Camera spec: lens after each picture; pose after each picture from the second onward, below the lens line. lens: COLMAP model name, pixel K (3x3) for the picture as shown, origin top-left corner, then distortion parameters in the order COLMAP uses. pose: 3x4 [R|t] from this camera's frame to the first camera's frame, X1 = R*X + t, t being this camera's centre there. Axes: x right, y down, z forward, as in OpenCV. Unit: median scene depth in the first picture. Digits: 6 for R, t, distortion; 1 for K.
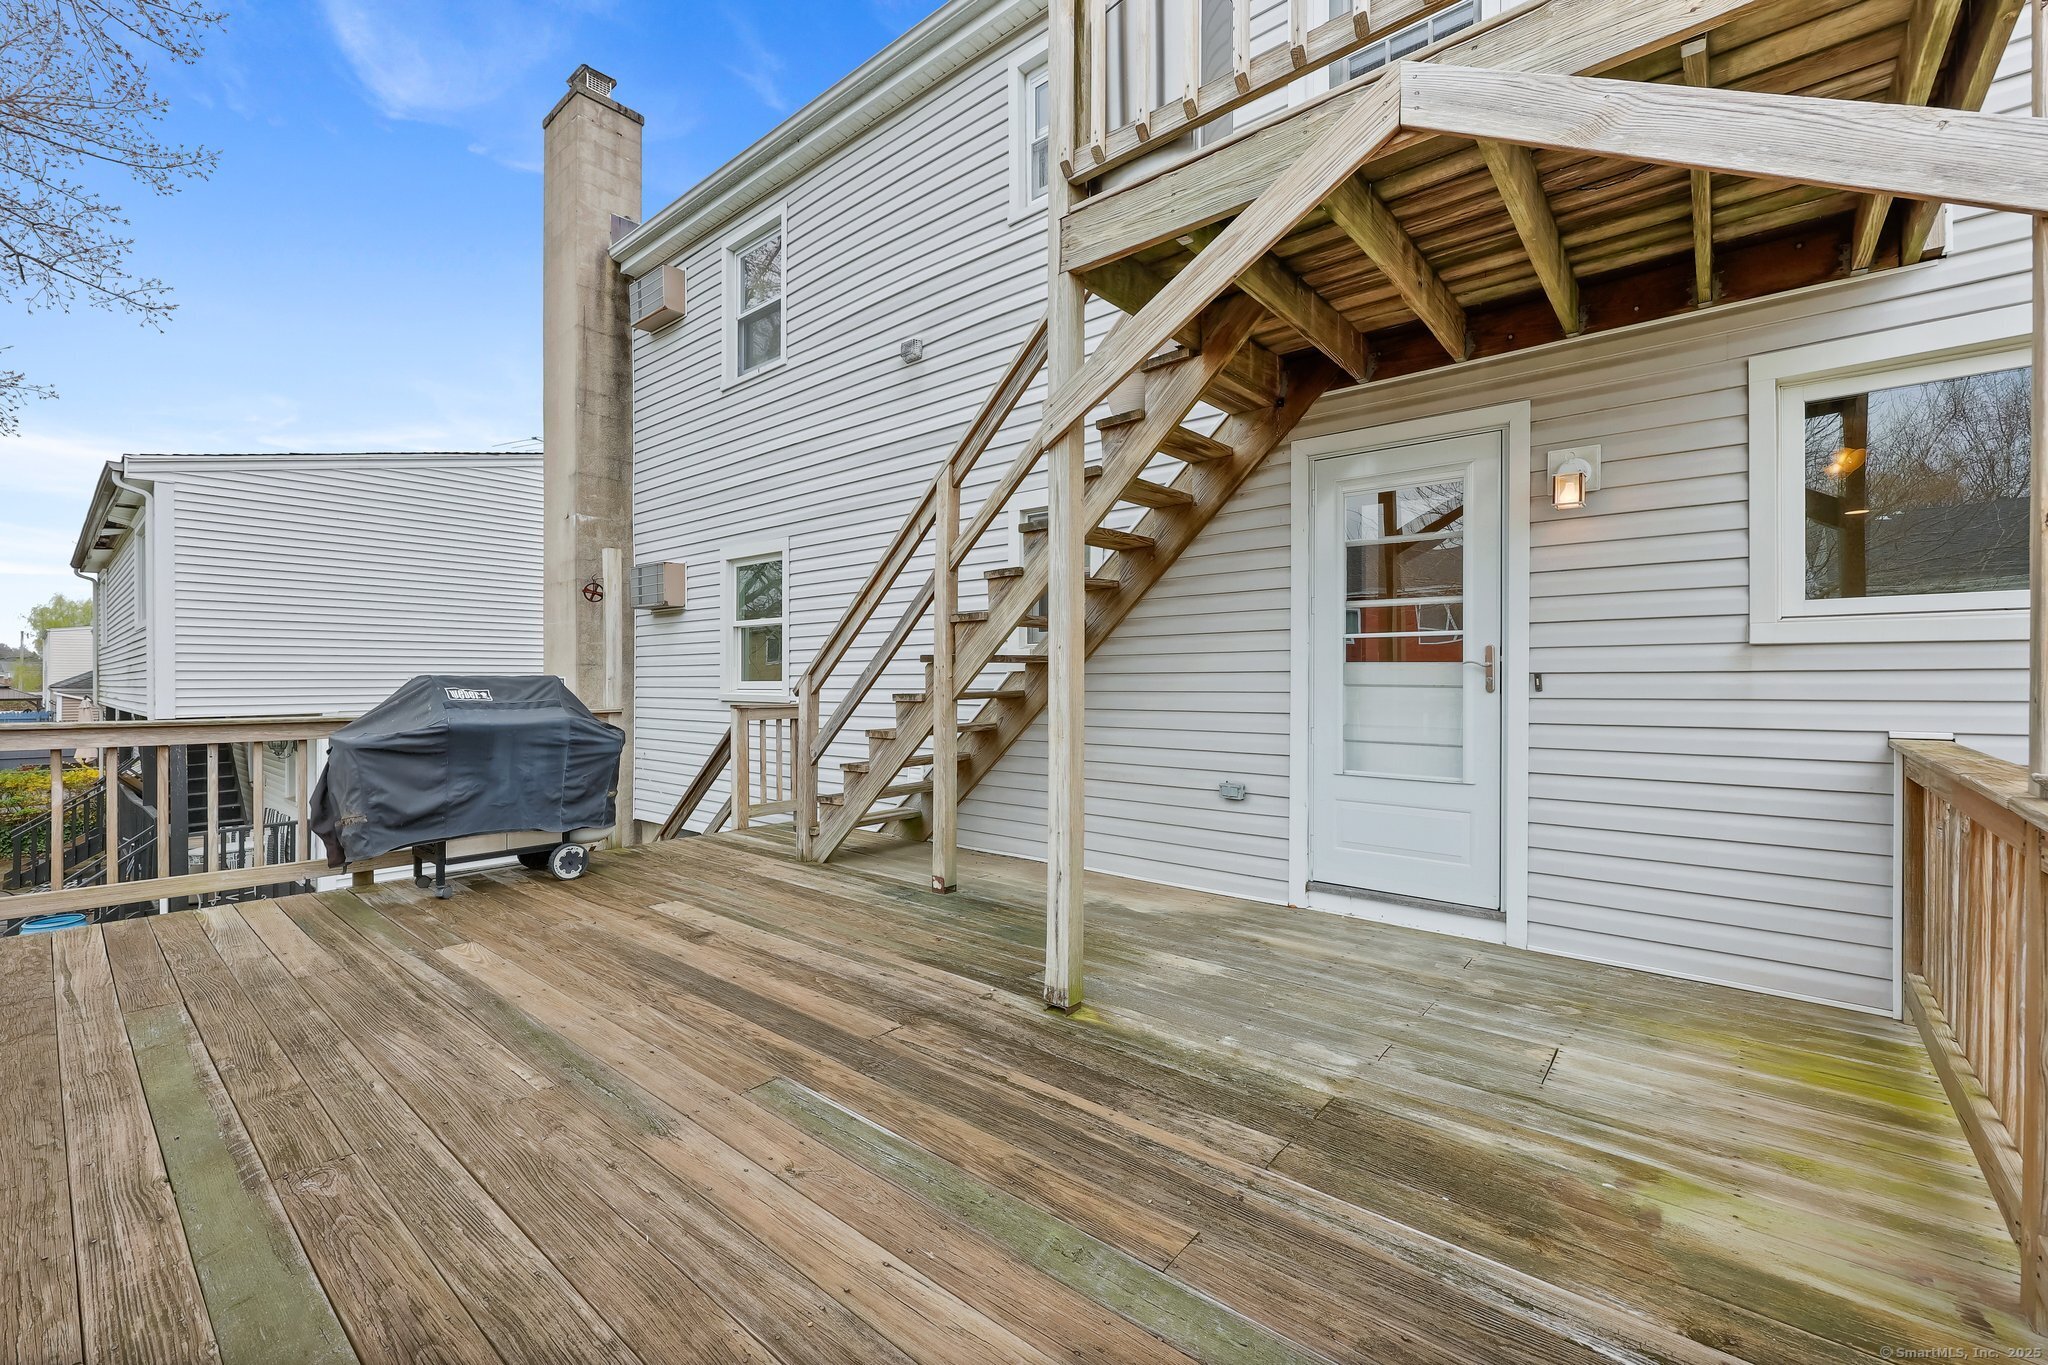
lens RADIAL K [[839.5, 0, 1030.7], [0, 839.5, 676.4], [0, 0, 1]] dist [-0.000320, 0.000355]
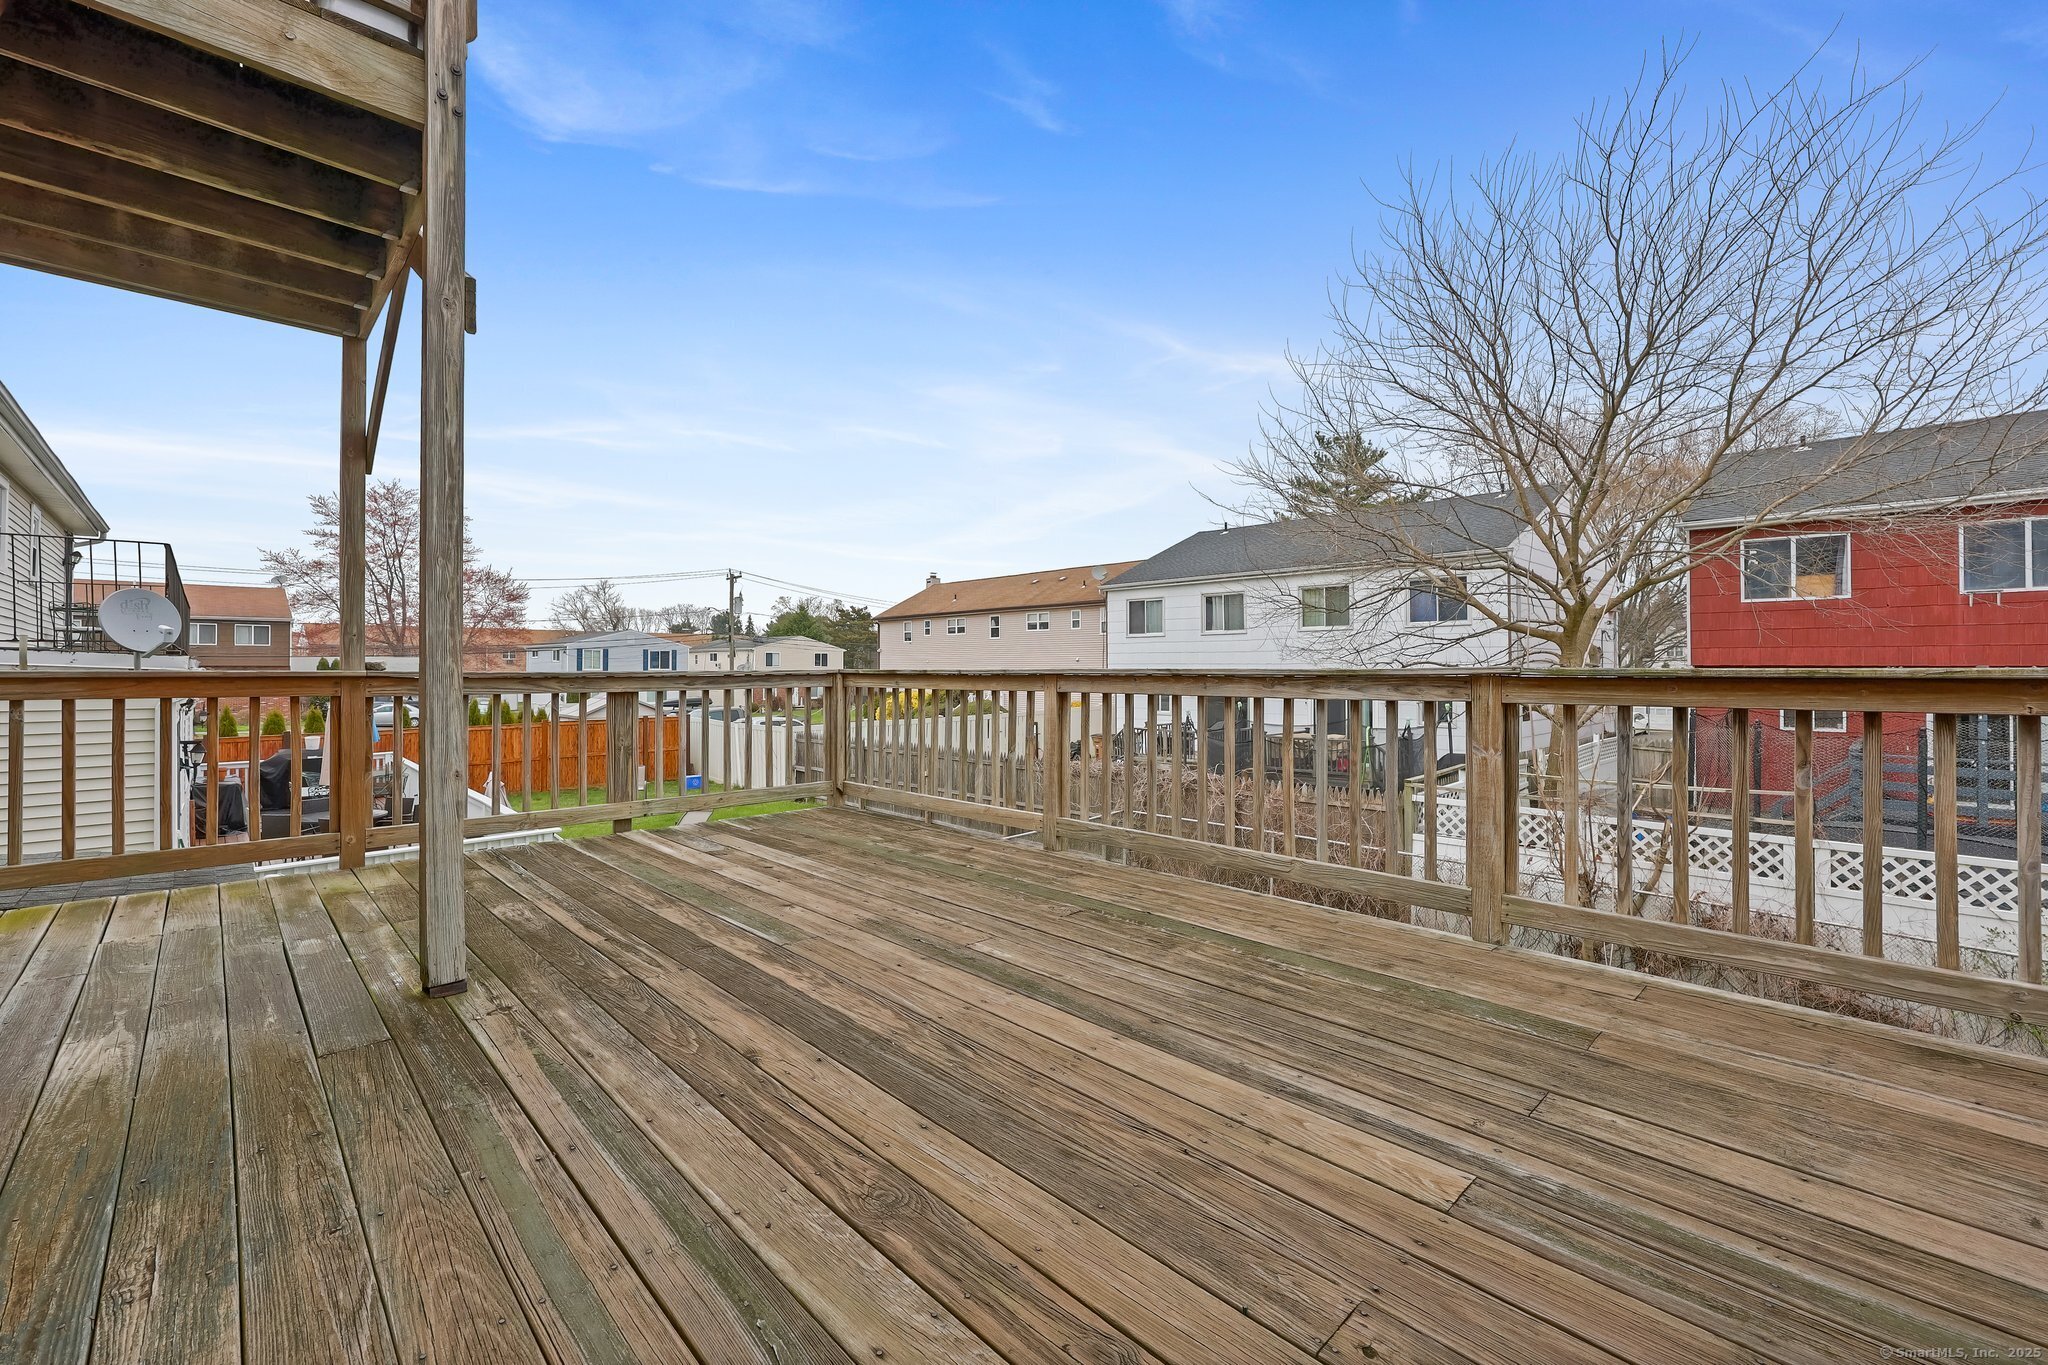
lens RADIAL K [[839.5, 0, 1030.7], [0, 839.5, 676.4], [0, 0, 1]] dist [-0.000320, 0.000355]
pose [[-0.994308, 0.000164, 0.106542, -0.613912], [0.000664, 0.999989, 0.004661, 0.073516], [-0.106541, 0.004705, -0.994297, 1.705575]]
